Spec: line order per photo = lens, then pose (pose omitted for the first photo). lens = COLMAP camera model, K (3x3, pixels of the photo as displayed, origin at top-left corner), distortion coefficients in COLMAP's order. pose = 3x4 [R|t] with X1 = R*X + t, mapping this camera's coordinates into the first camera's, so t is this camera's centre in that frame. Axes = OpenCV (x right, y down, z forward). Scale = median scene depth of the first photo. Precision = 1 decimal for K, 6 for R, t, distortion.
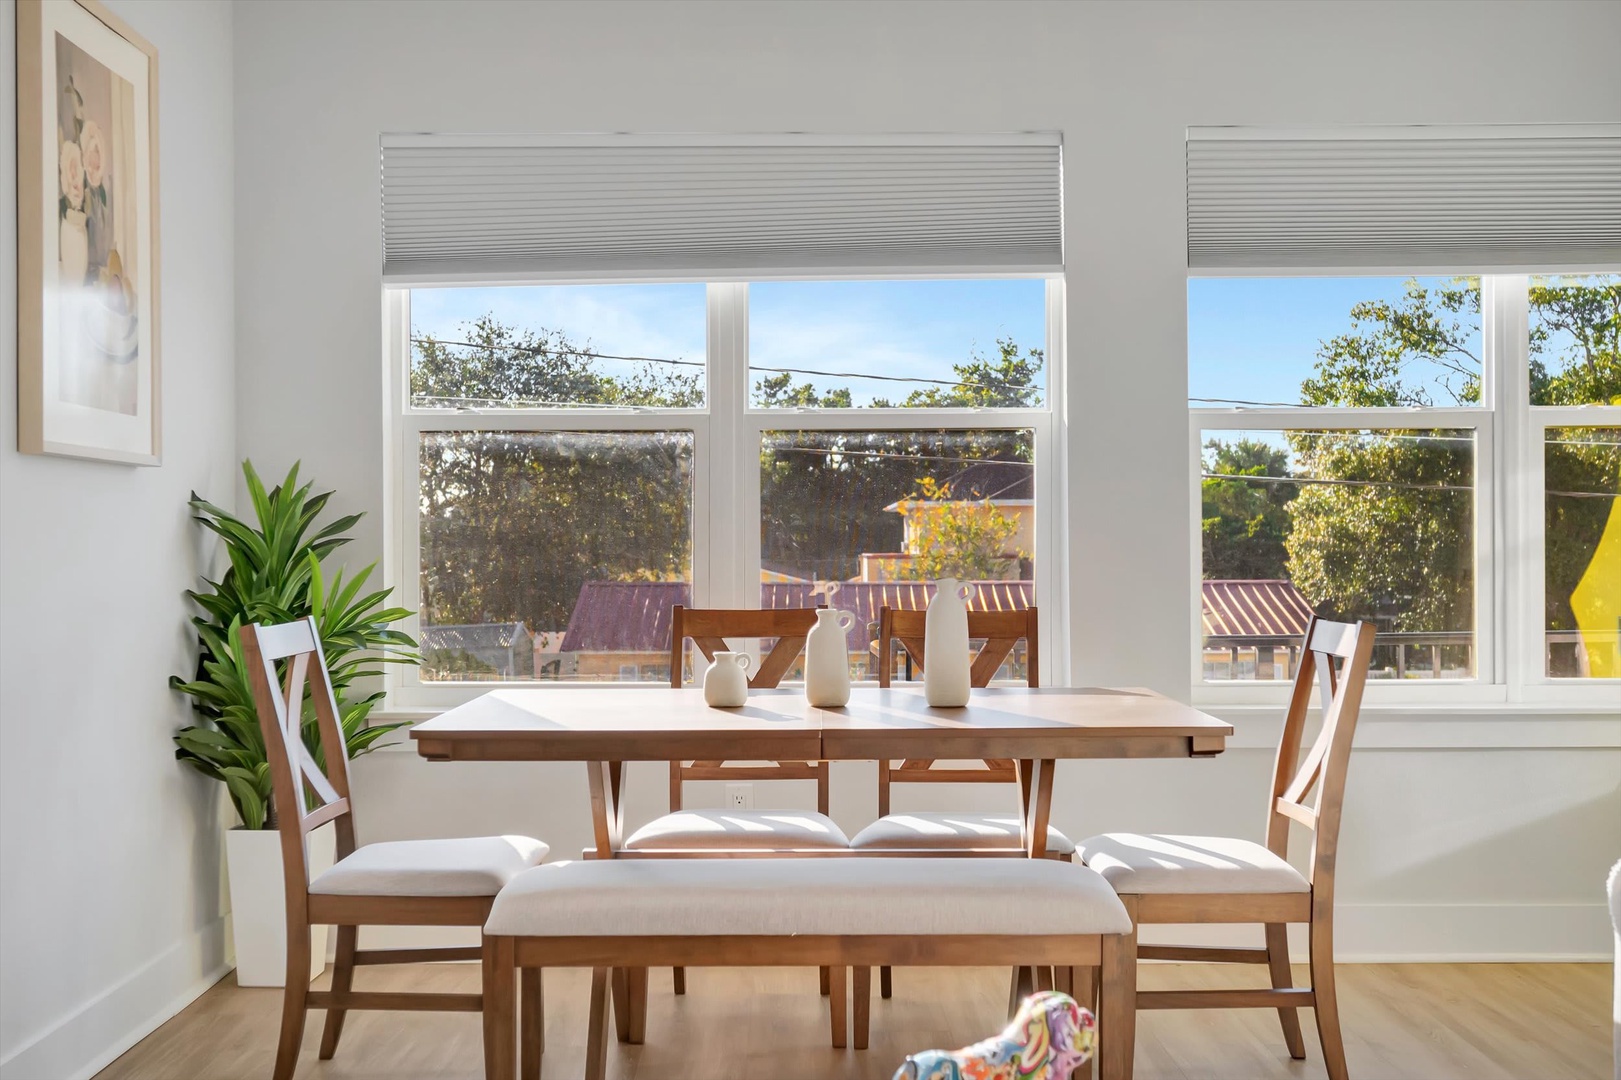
lens RADIAL K [[1810.0, 0, 810.5], [0, 1810.0, 540.0], [0, 0, 1]] dist [-0.002402, 0.026427]
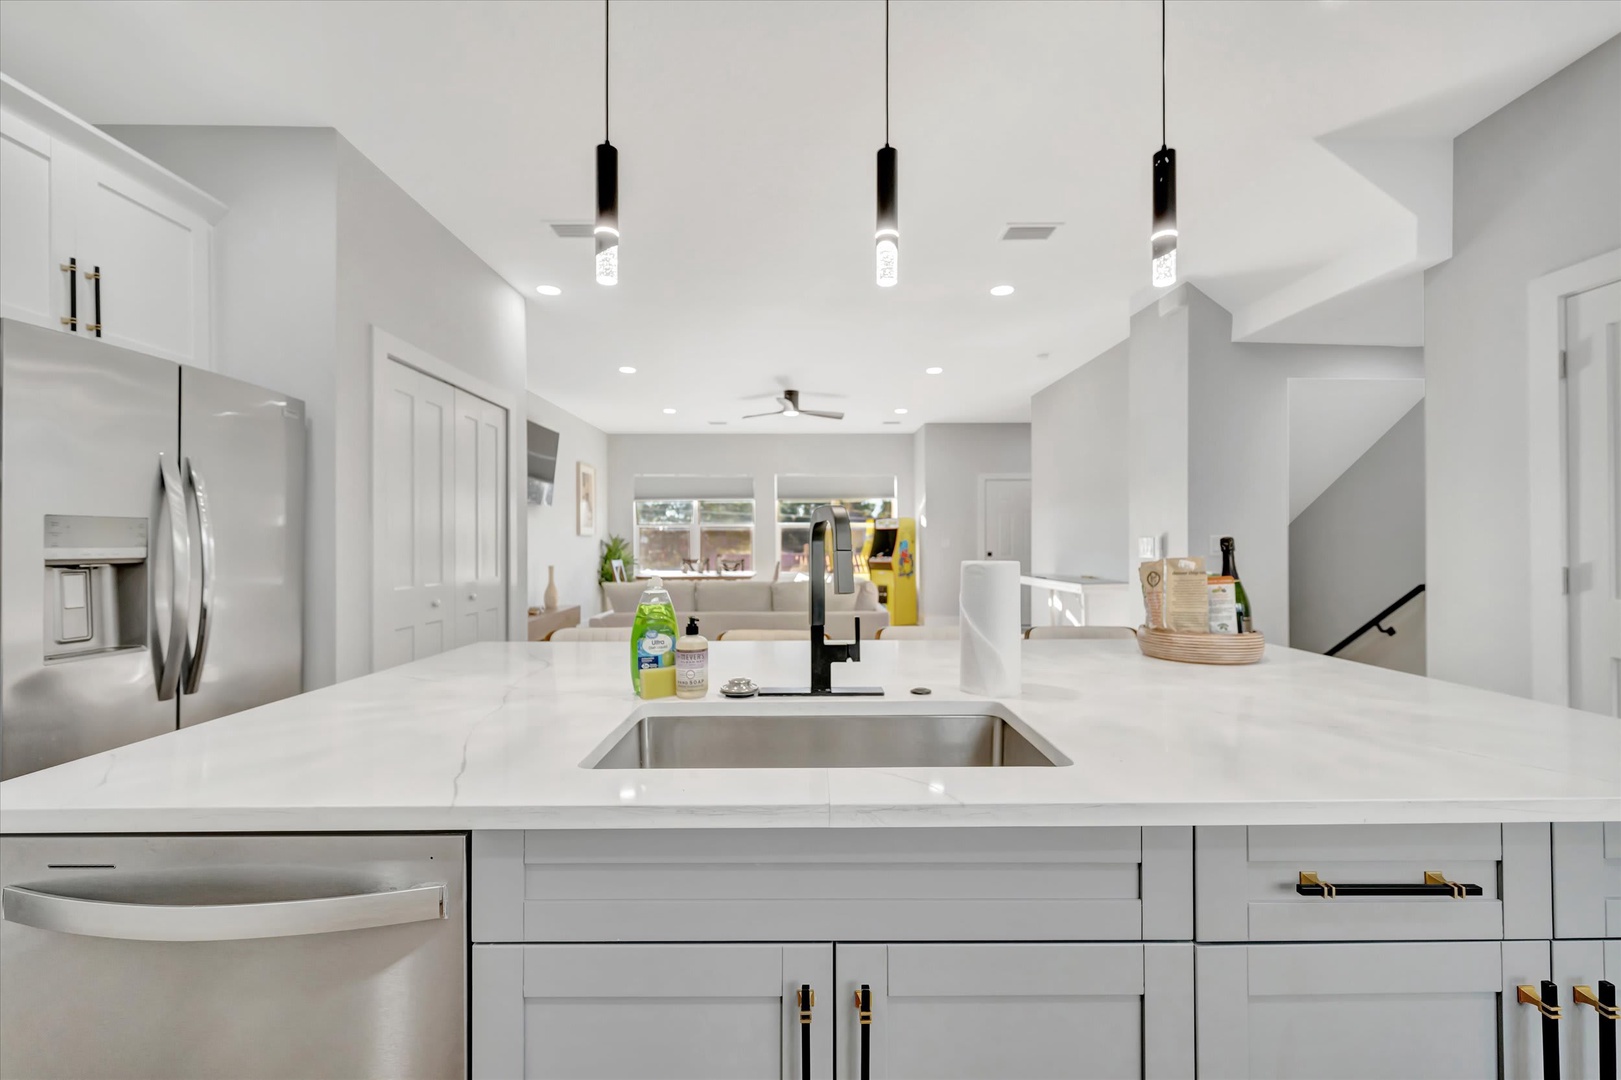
lens RADIAL K [[631.4, 0, 808.3], [0, 631.4, 543.7], [0, 0, 1]] dist [-0.000106, -0.000159]
pose [[0.999943, 0.002781, 0.010346, 0.319151], [-0.002829, 0.999985, 0.004637, -0.023353], [-0.010333, -0.004666, 0.999936, -1.085558]]
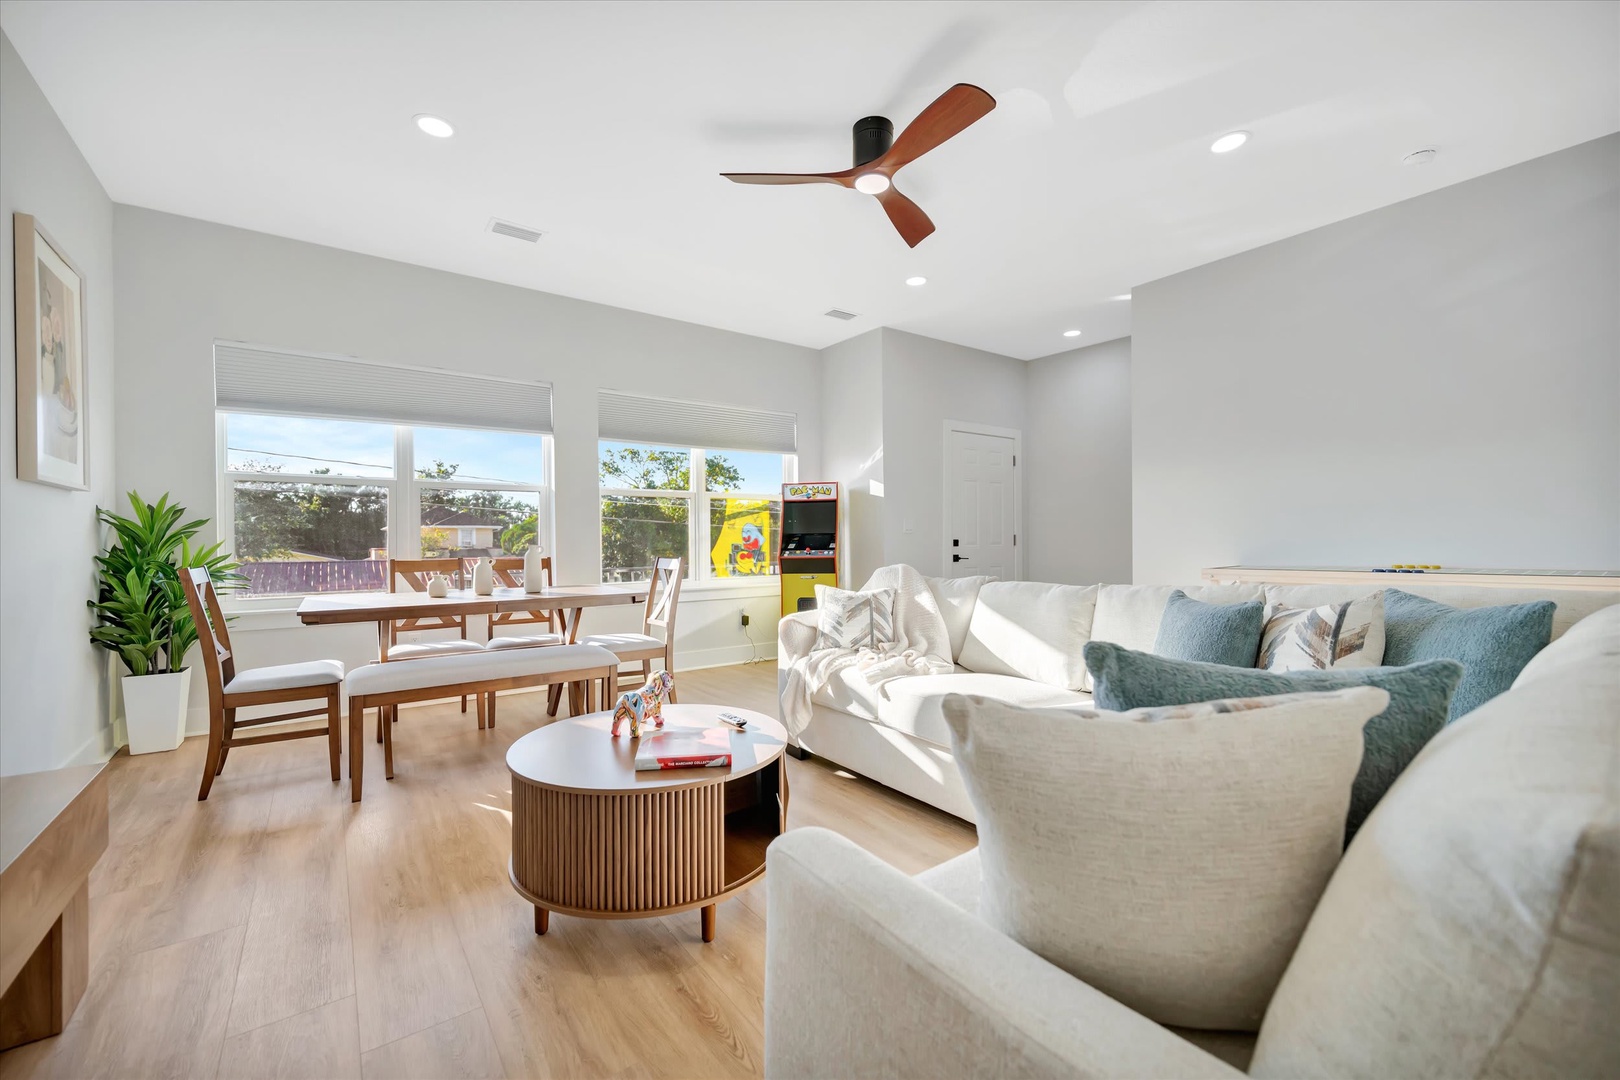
lens RADIAL K [[645.7, 0, 810.0], [0, 645.7, 540.0], [0, 0, 1]] dist [0.000217, -0.000051]
pose [[0.806589, -0.001920, 0.591109, -0.136697], [0.003590, 0.999992, -0.001651, 0.014651], [-0.591102, 0.003453, 0.806590, -0.013346]]
